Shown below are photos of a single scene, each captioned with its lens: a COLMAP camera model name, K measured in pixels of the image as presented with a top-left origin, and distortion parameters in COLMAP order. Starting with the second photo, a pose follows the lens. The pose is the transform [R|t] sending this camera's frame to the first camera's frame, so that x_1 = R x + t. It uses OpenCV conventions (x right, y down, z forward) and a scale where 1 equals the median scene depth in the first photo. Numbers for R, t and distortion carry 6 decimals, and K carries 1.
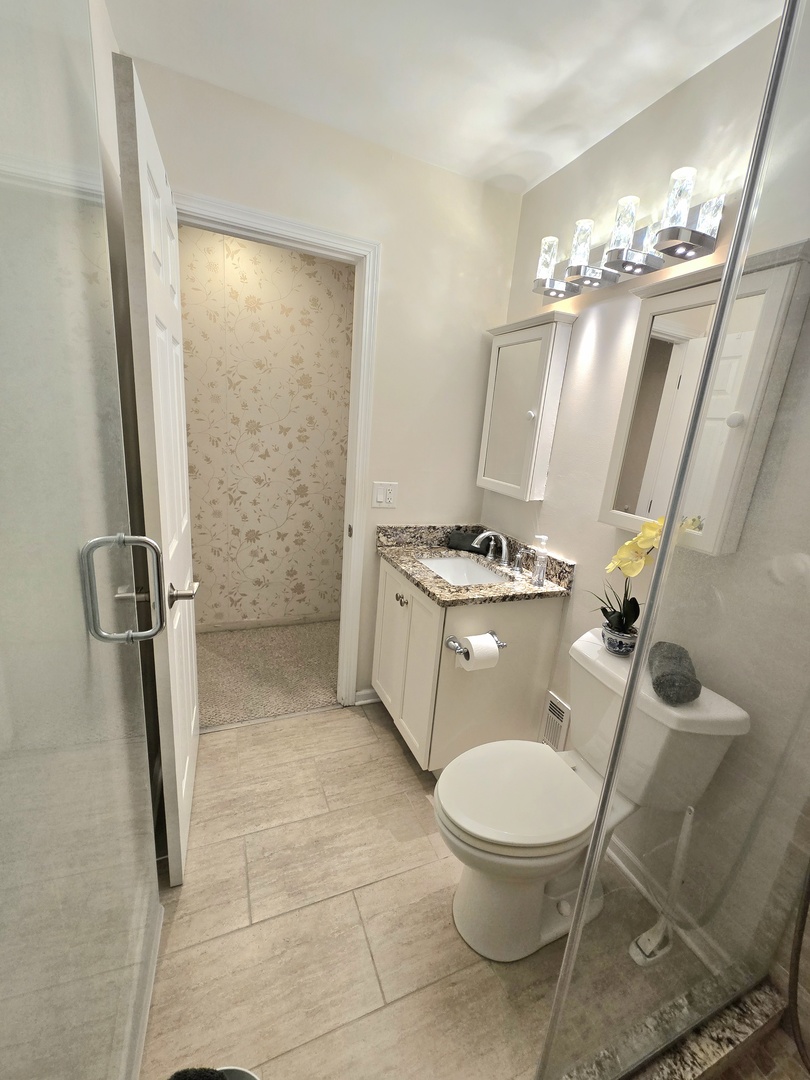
lens RADIAL K [[449.7, 0, 410.3], [0, 449.7, 540.3], [0, 0, 1]] dist [0.004616, -0.001962]
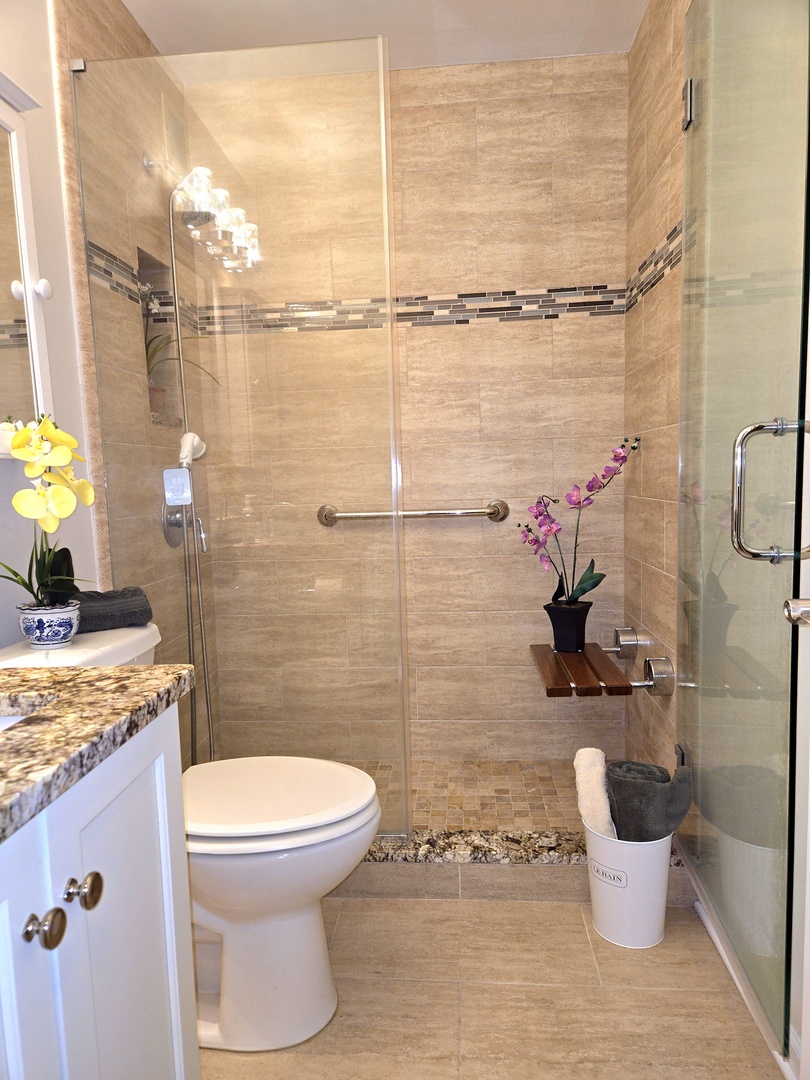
lens RADIAL K [[730.9, 0, 408.3], [0, 730.9, 549.1], [0, 0, 1]] dist [0.071824, -0.054414]
pose [[-0.886999, -0.100329, 0.450739, -0.380068], [0.074188, 0.932469, 0.353550, -0.180052], [-0.455772, 0.347038, -0.819656, 1.399180]]
